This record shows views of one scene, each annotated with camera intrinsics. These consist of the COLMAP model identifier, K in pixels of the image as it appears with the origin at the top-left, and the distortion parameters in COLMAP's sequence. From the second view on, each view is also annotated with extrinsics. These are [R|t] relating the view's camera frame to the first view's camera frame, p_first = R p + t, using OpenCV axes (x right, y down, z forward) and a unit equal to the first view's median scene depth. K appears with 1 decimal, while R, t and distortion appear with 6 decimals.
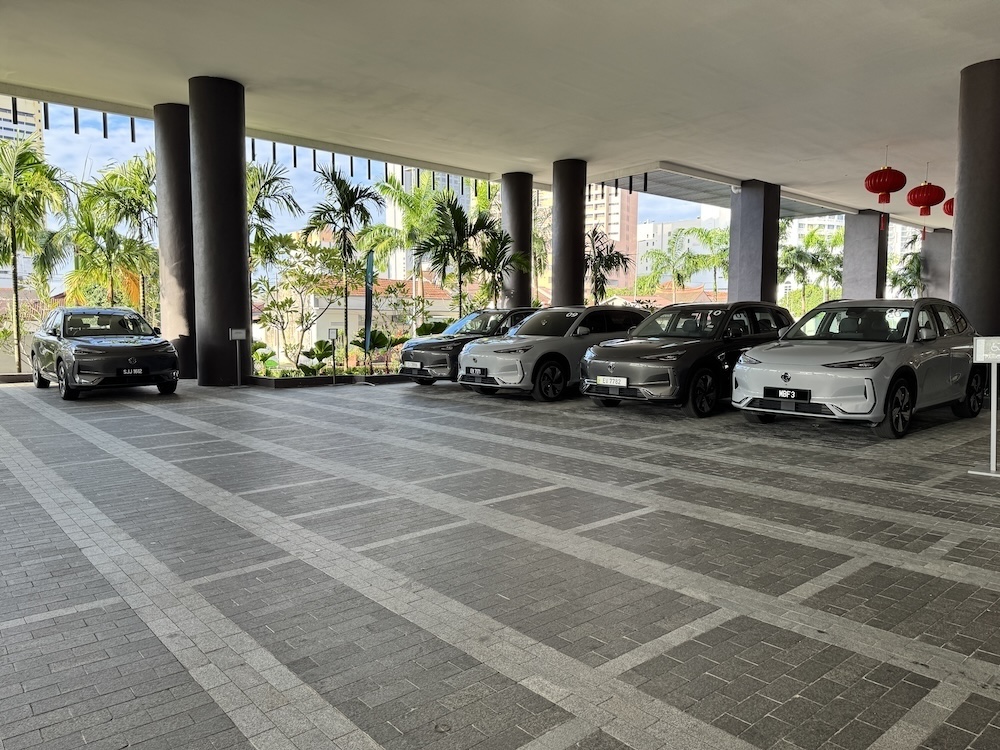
lens RADIAL K [[701.8, 0, 500.0], [0, 701.8, 375.0], [0, 0, 1]] dist [0.117798, -0.140088]
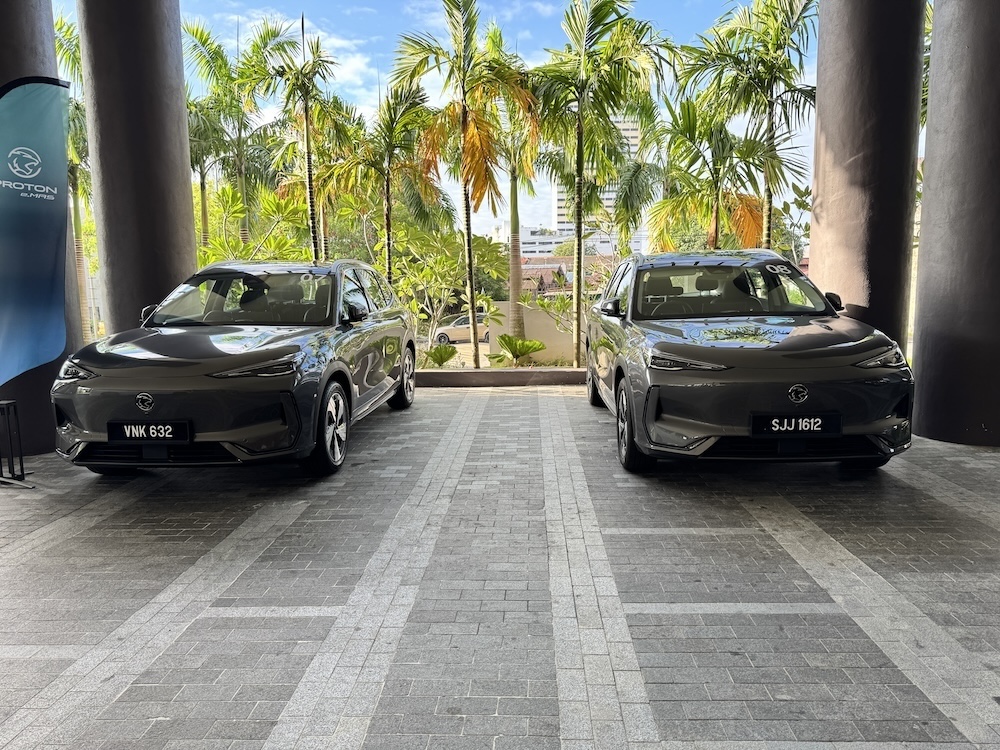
lens RADIAL K [[701.8, 0, 500.0], [0, 701.8, 375.0], [0, 0, 1]] dist [0.117798, -0.140088]
pose [[0.729597, 0.074299, -0.679829, -0.301939], [-0.034812, 0.996827, 0.071584, -0.038443], [0.682990, -0.028561, 0.729869, 0.513089]]
